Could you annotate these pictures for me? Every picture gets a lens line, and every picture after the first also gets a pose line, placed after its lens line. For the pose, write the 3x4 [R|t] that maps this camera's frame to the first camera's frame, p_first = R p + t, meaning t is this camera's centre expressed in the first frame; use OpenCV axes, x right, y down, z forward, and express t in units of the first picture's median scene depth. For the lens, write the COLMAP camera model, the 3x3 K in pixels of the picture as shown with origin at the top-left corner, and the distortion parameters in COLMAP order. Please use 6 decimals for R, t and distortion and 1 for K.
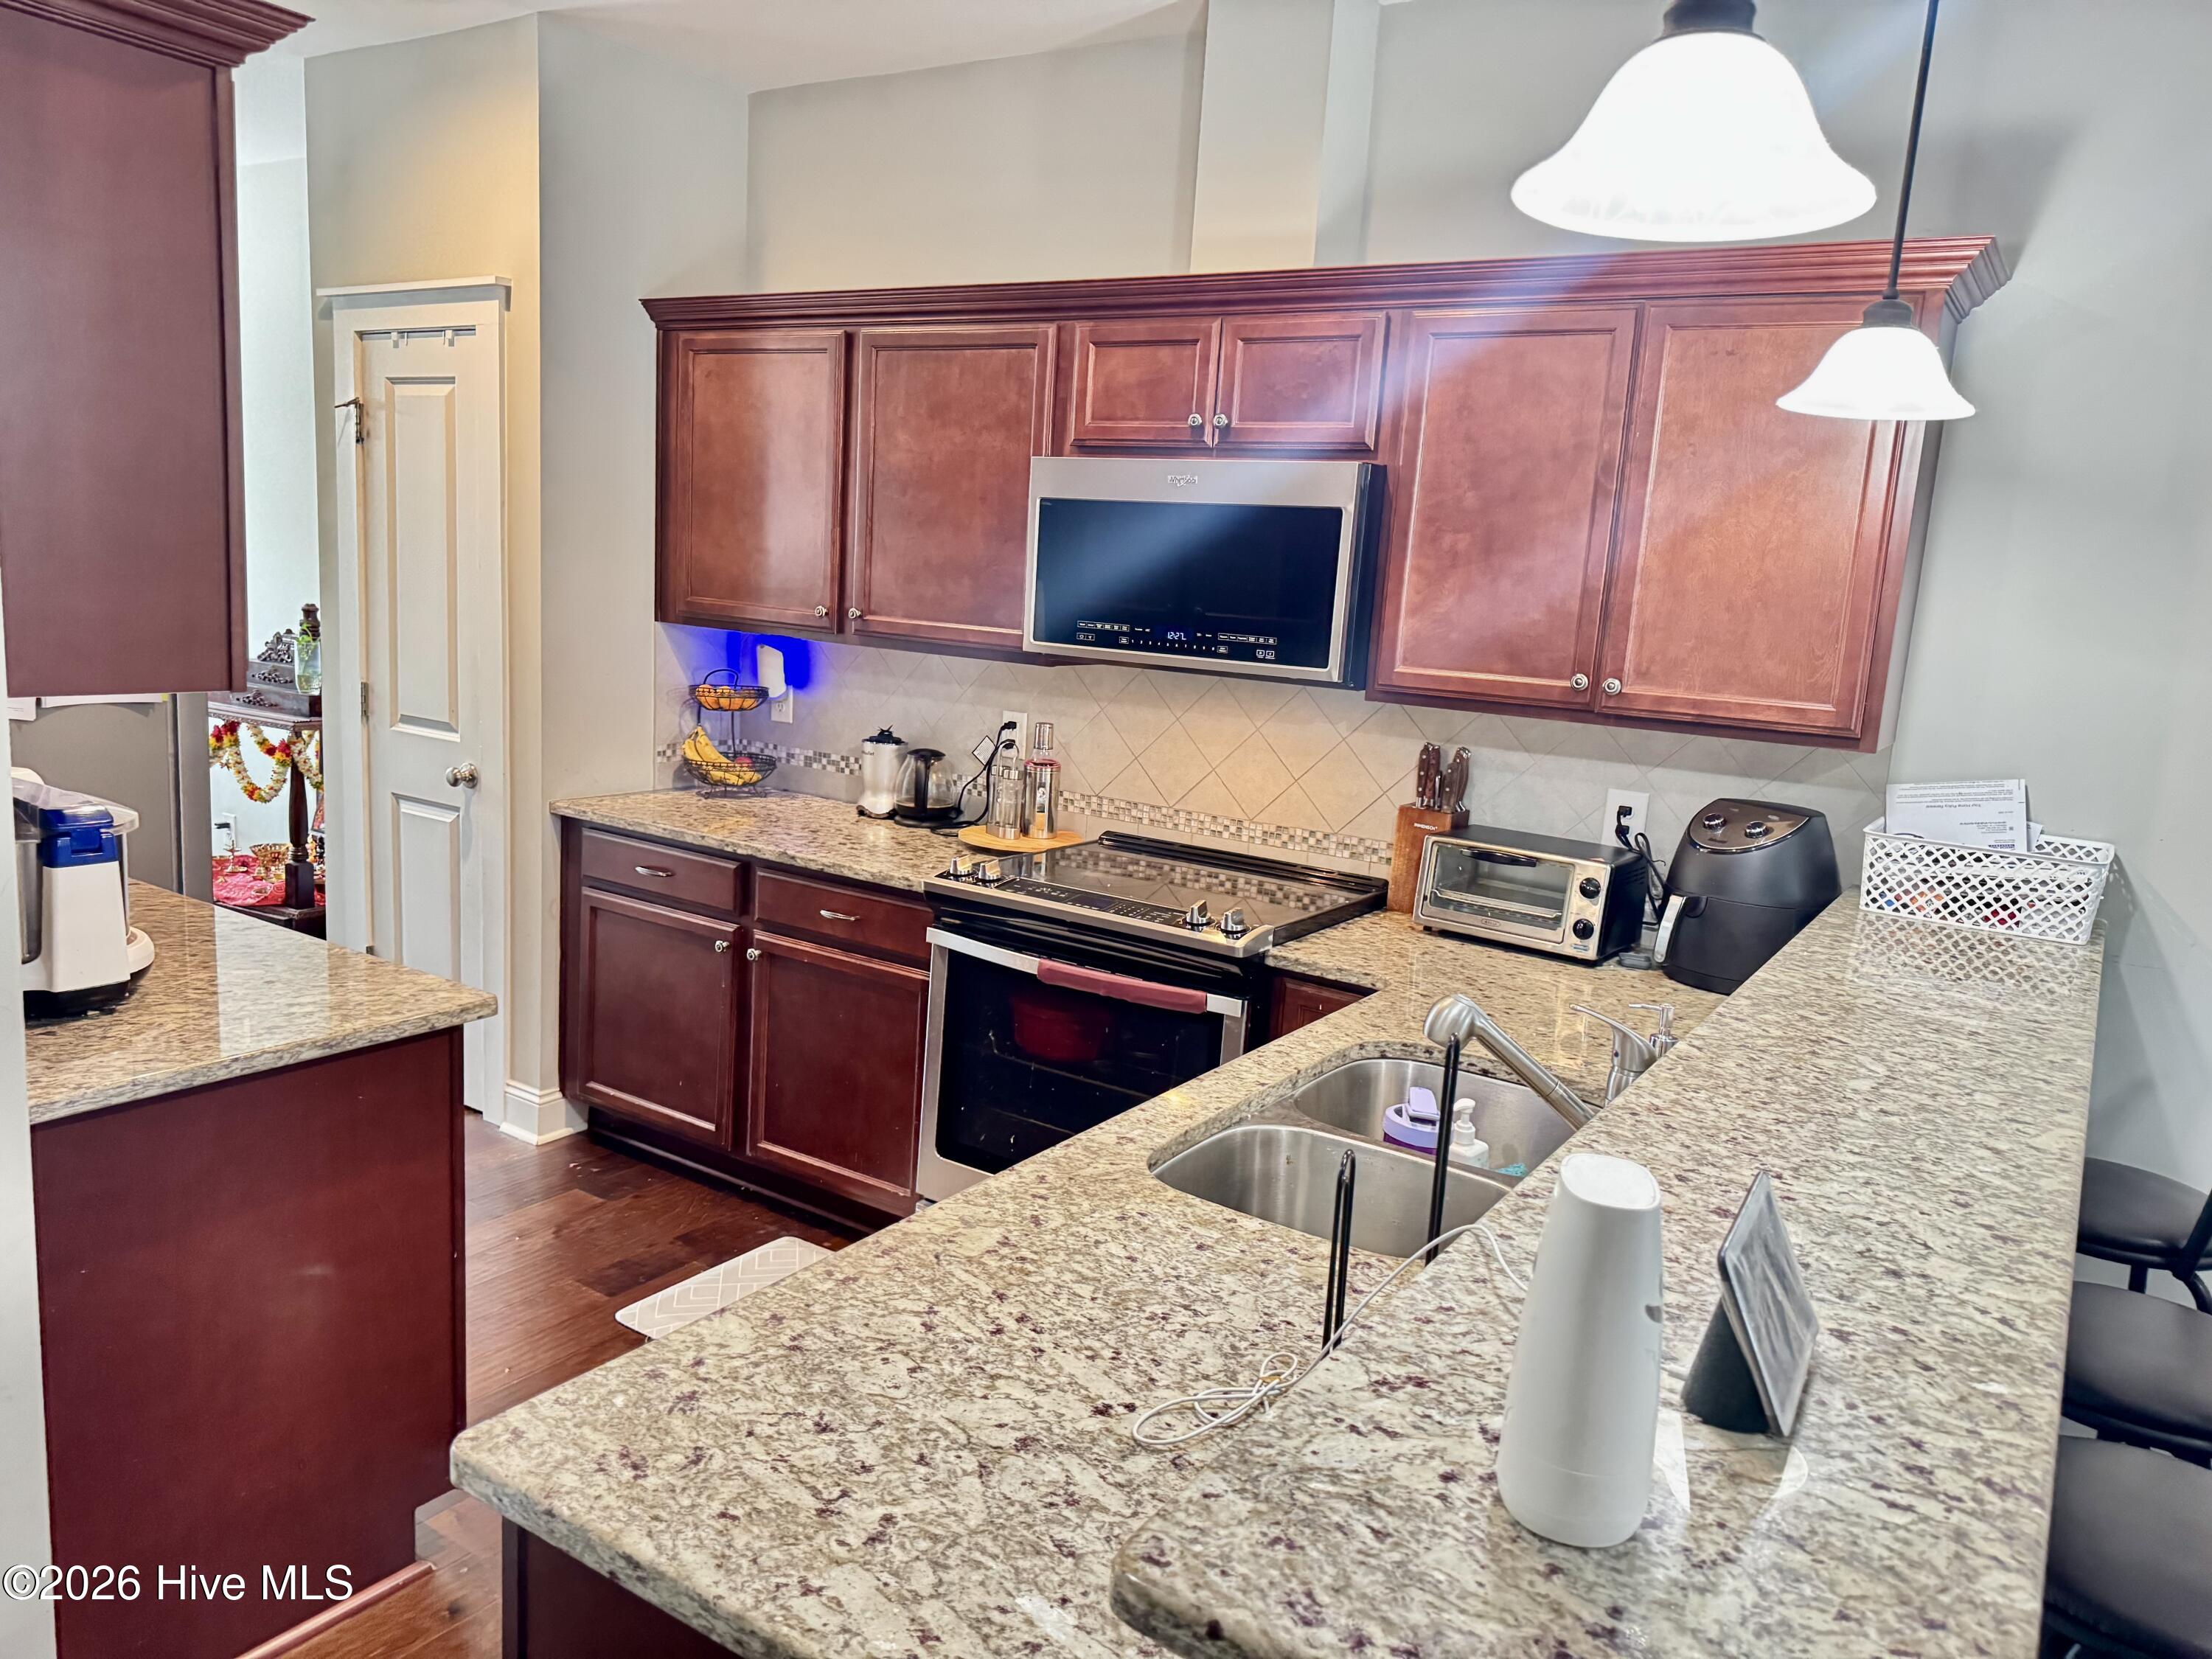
lens RADIAL K [[1547.1, 0, 1104.0], [0, 1547.1, 834.9], [0, 0, 1]] dist [0.056014, -0.079271]
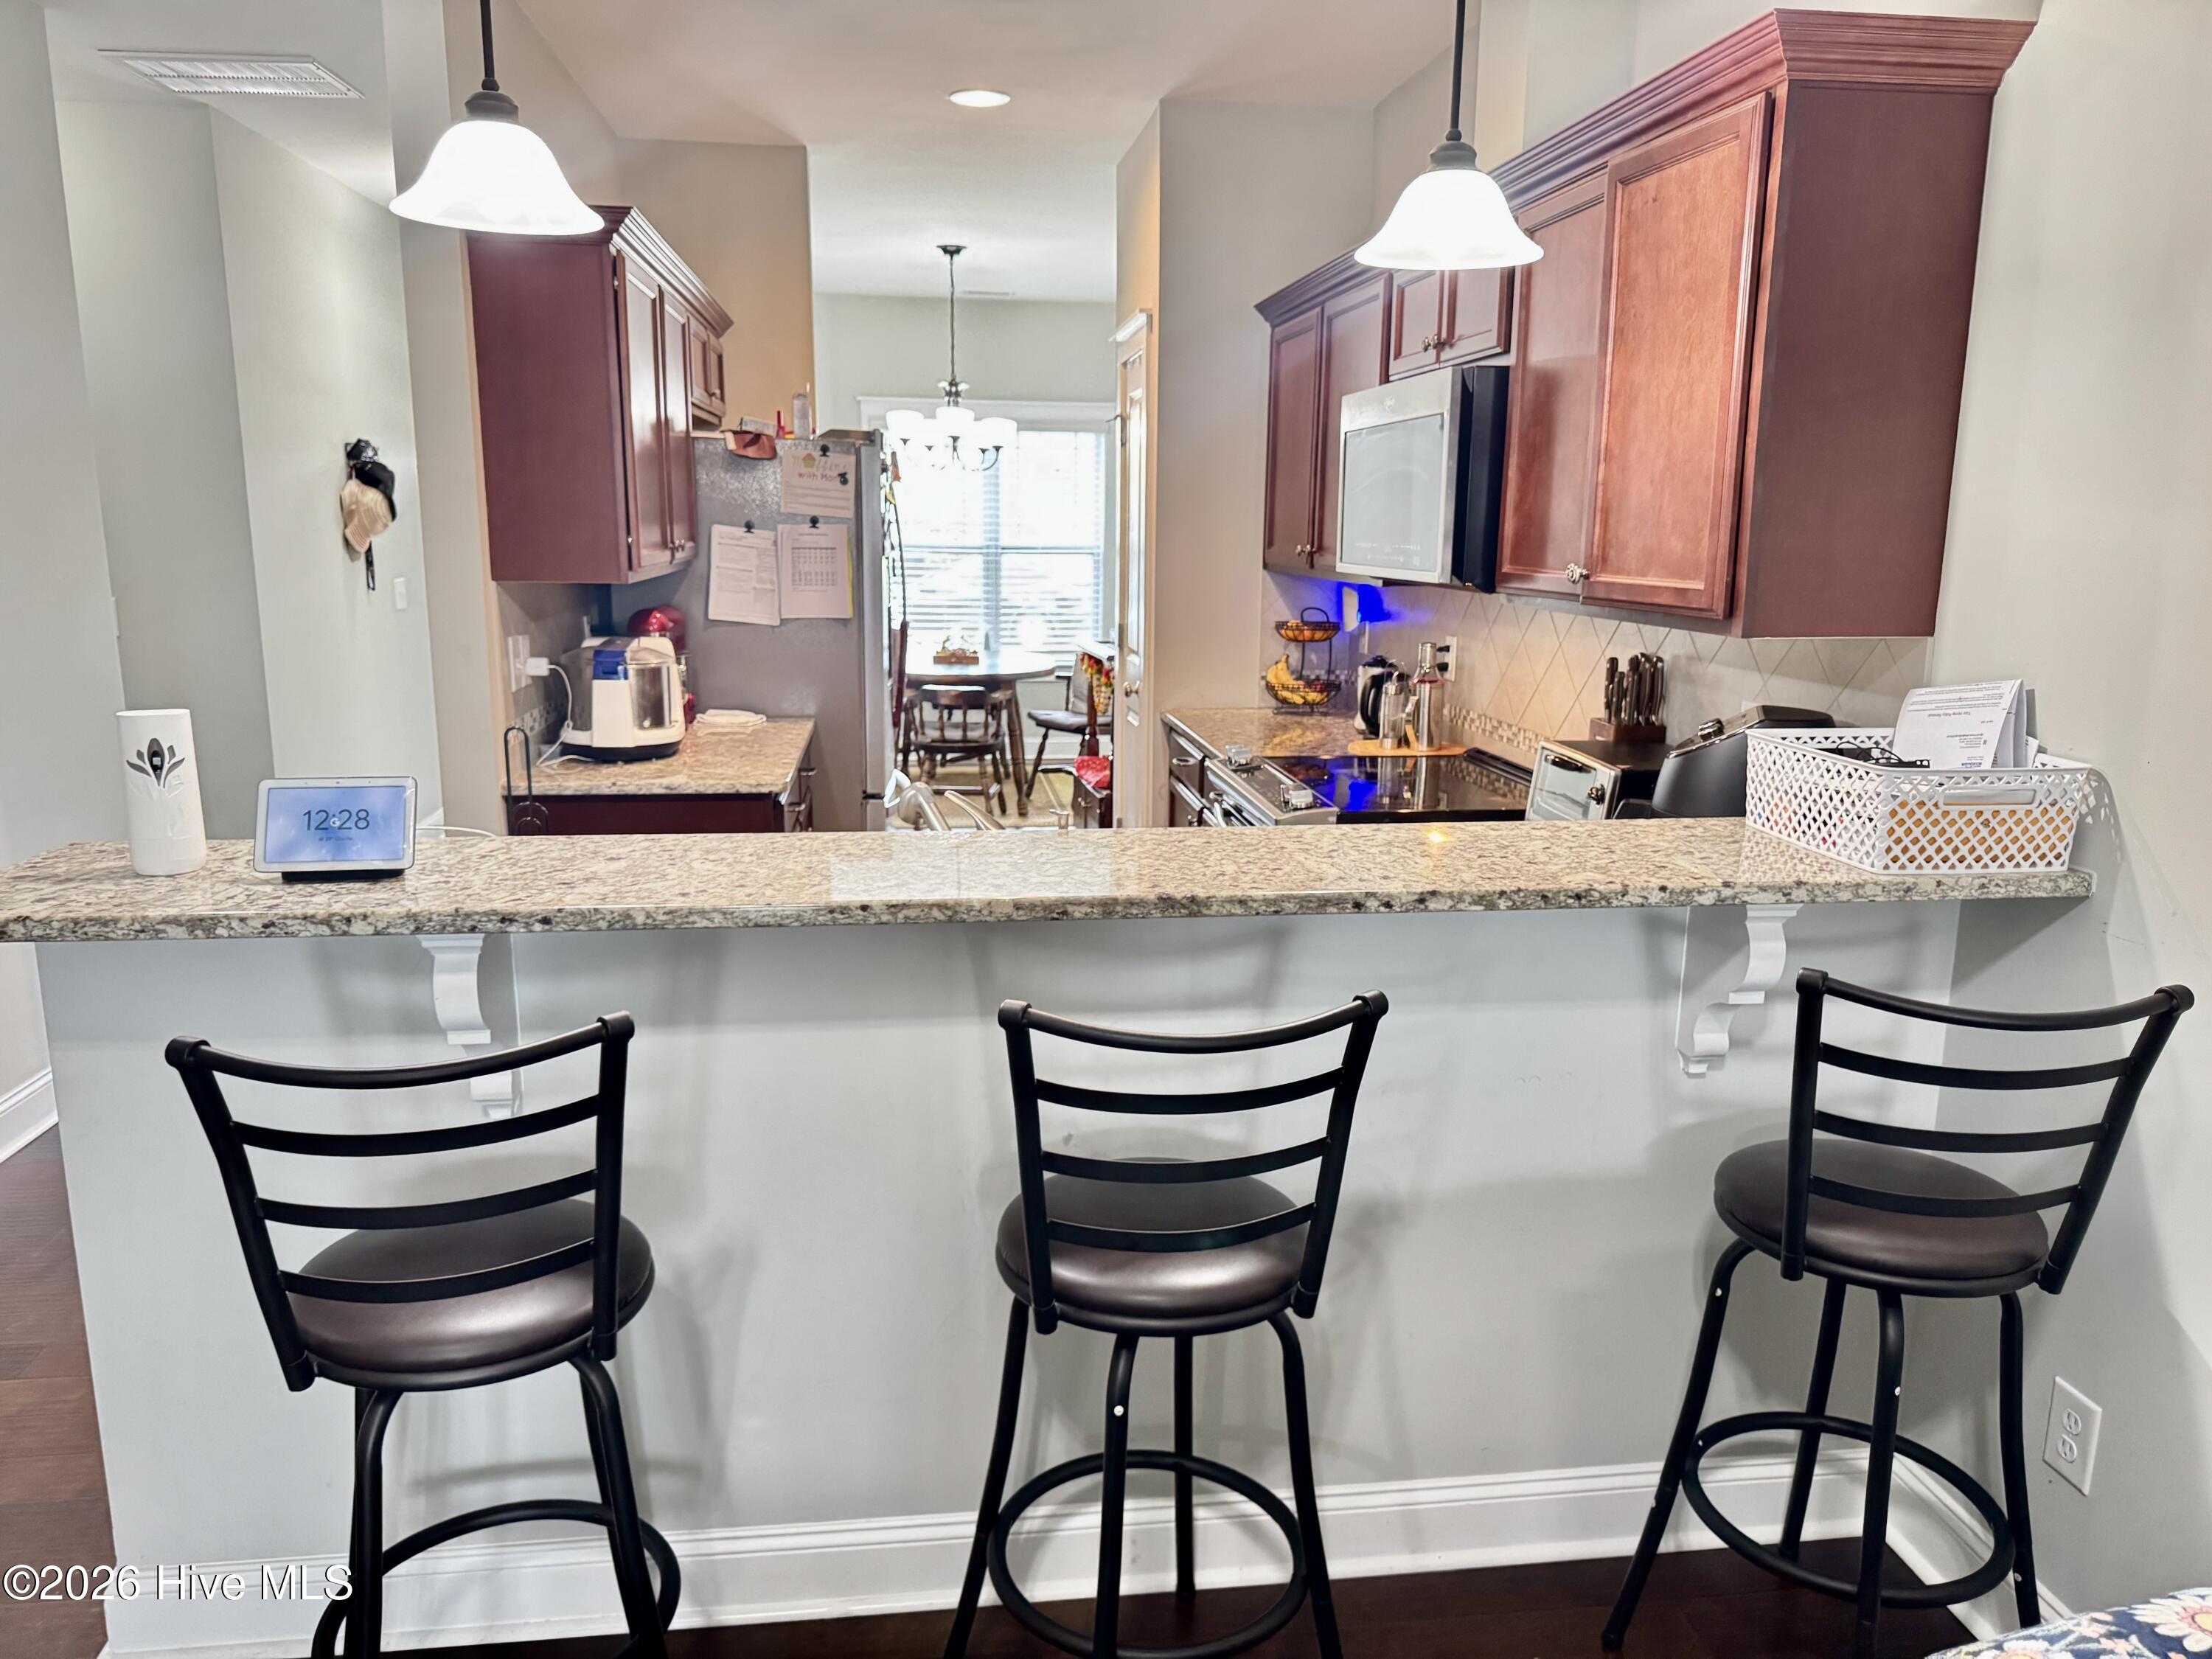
lens RADIAL K [[1547.1, 0, 1096.7], [0, 1547.1, 819.0], [0, 0, 1]] dist [0.056014, -0.079271]
pose [[0.649997, 0.087786, -0.754849, 0.713648], [-0.097141, 0.994755, 0.032038, 0.041671], [0.753703, 0.052502, 0.655115, 0.136440]]
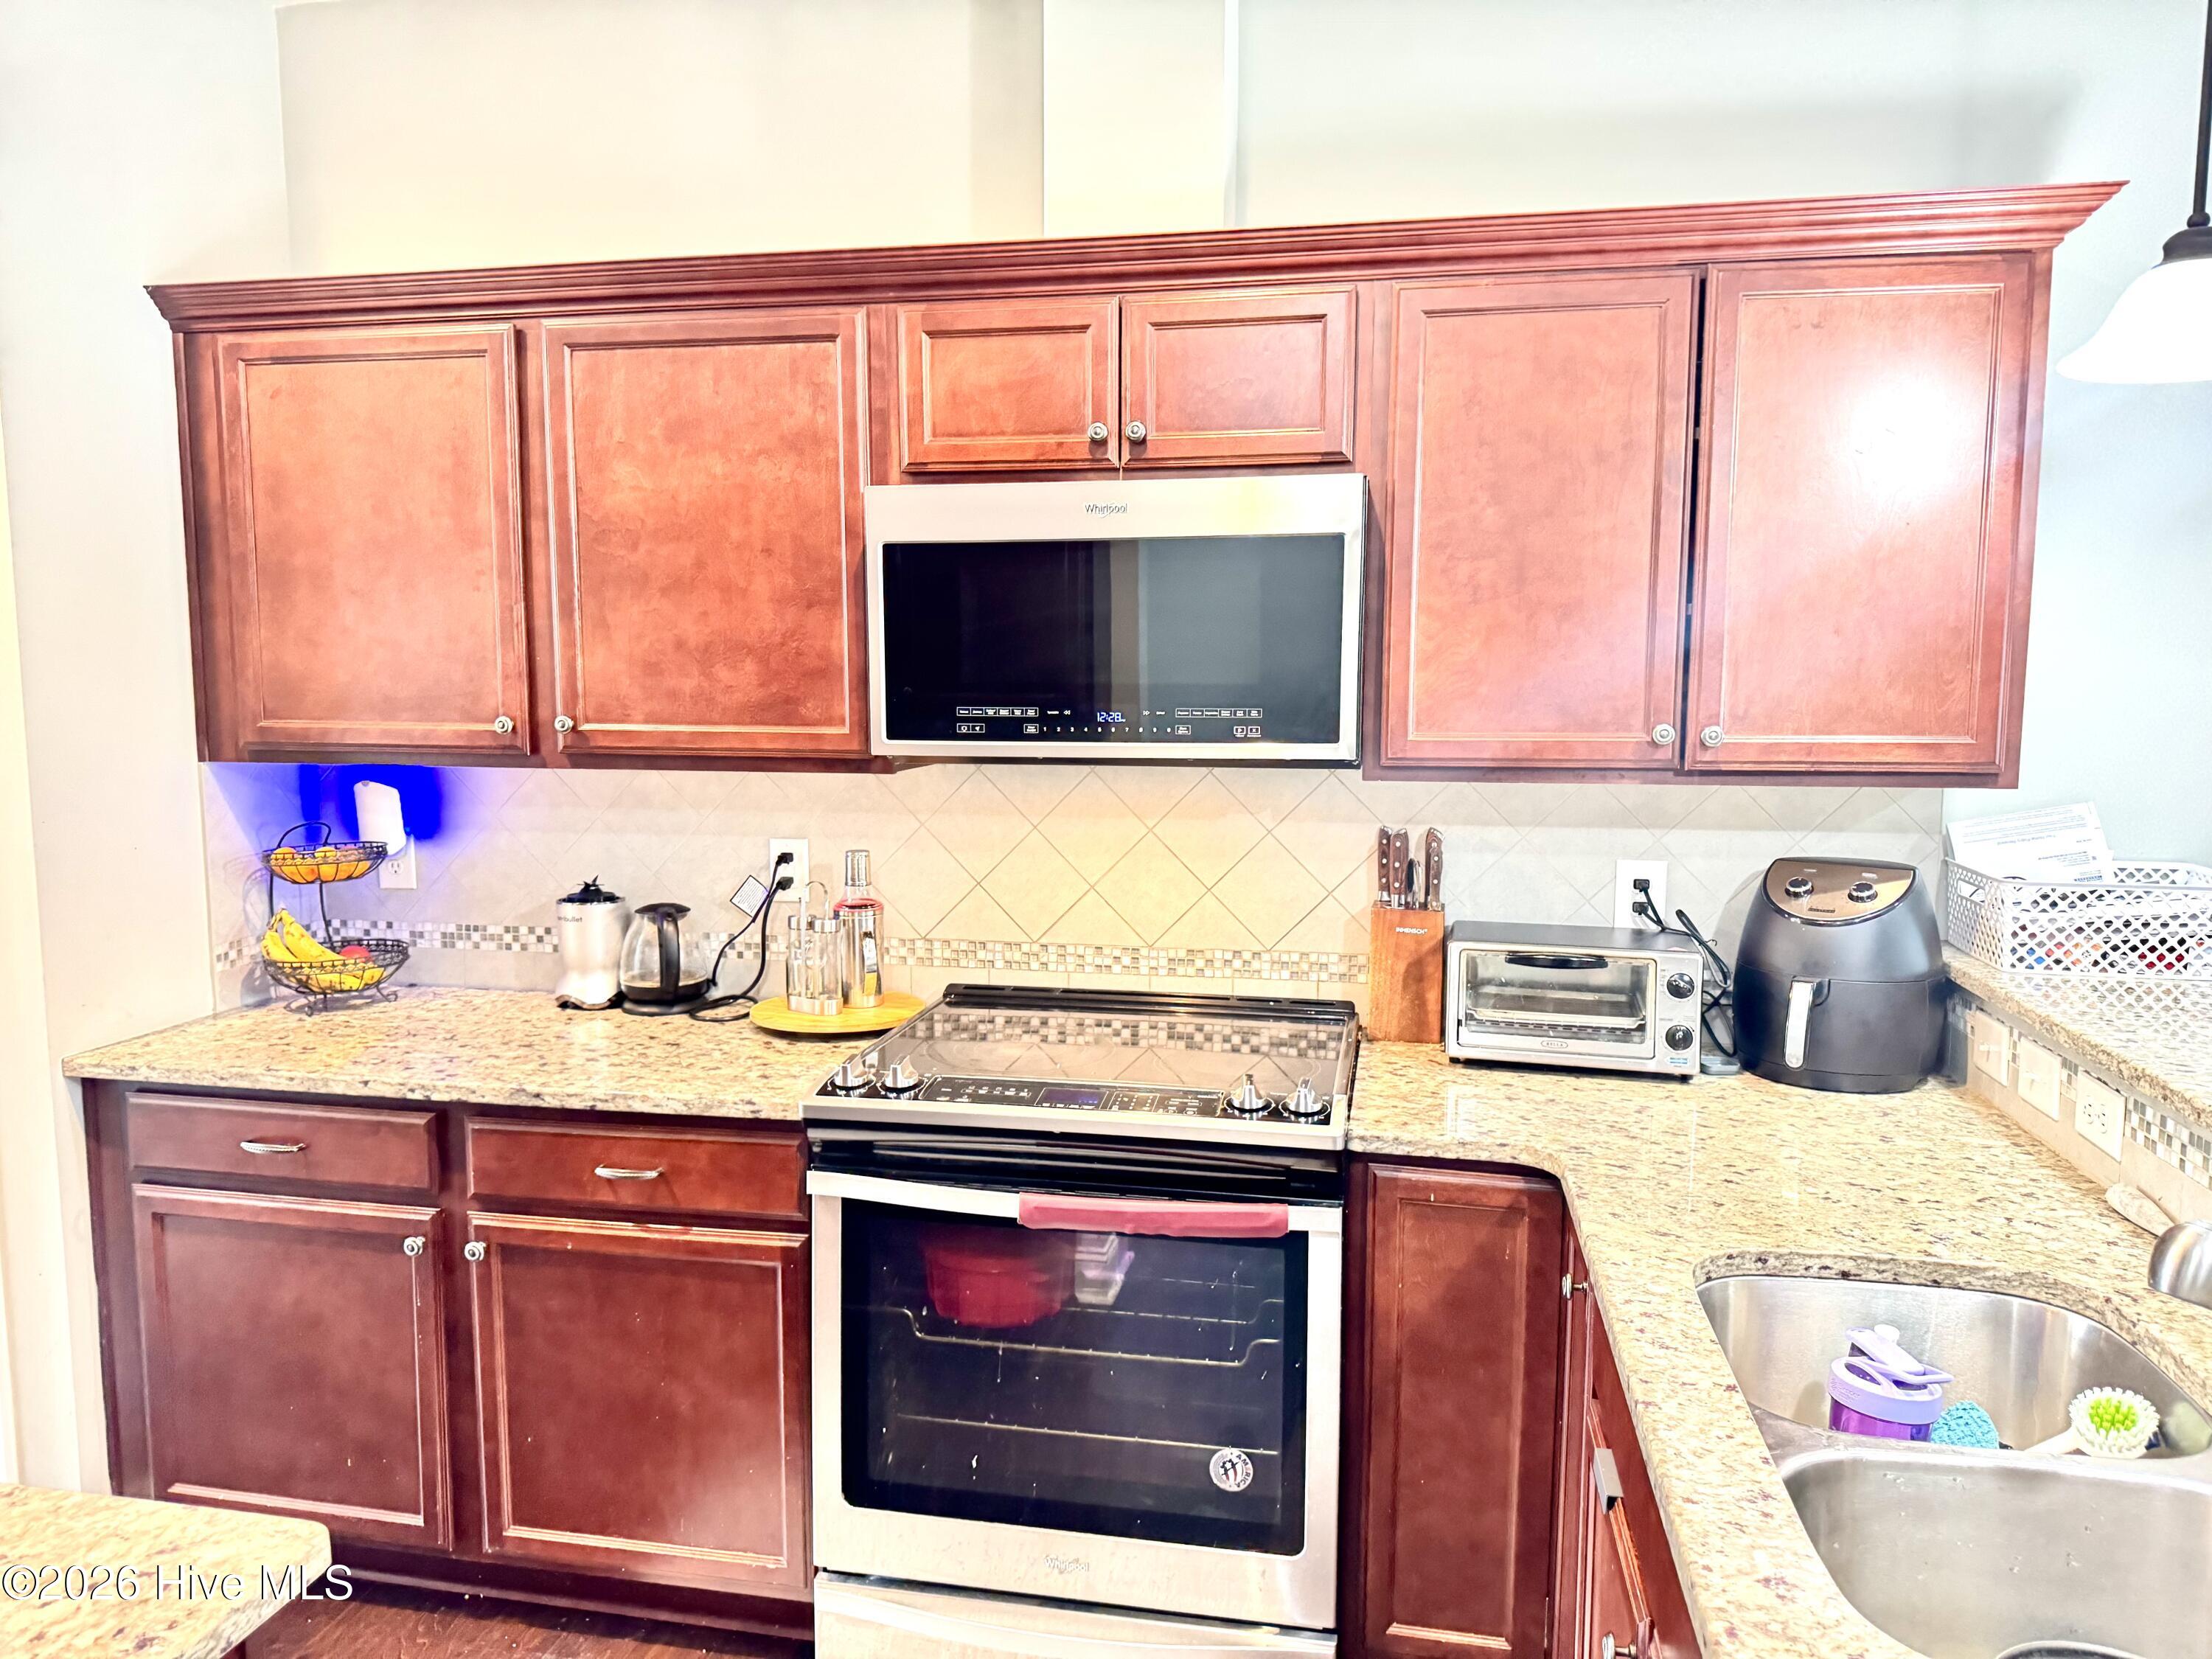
lens RADIAL K [[1547.1, 0, 1120.6], [0, 1547.1, 831.3], [0, 0, 1]] dist [0.056014, -0.079271]
pose [[0.926239, -0.102390, 0.362765, -0.209796], [0.122043, 0.992021, -0.031612, -0.047805], [-0.356634, 0.073554, 0.931344, 0.295746]]
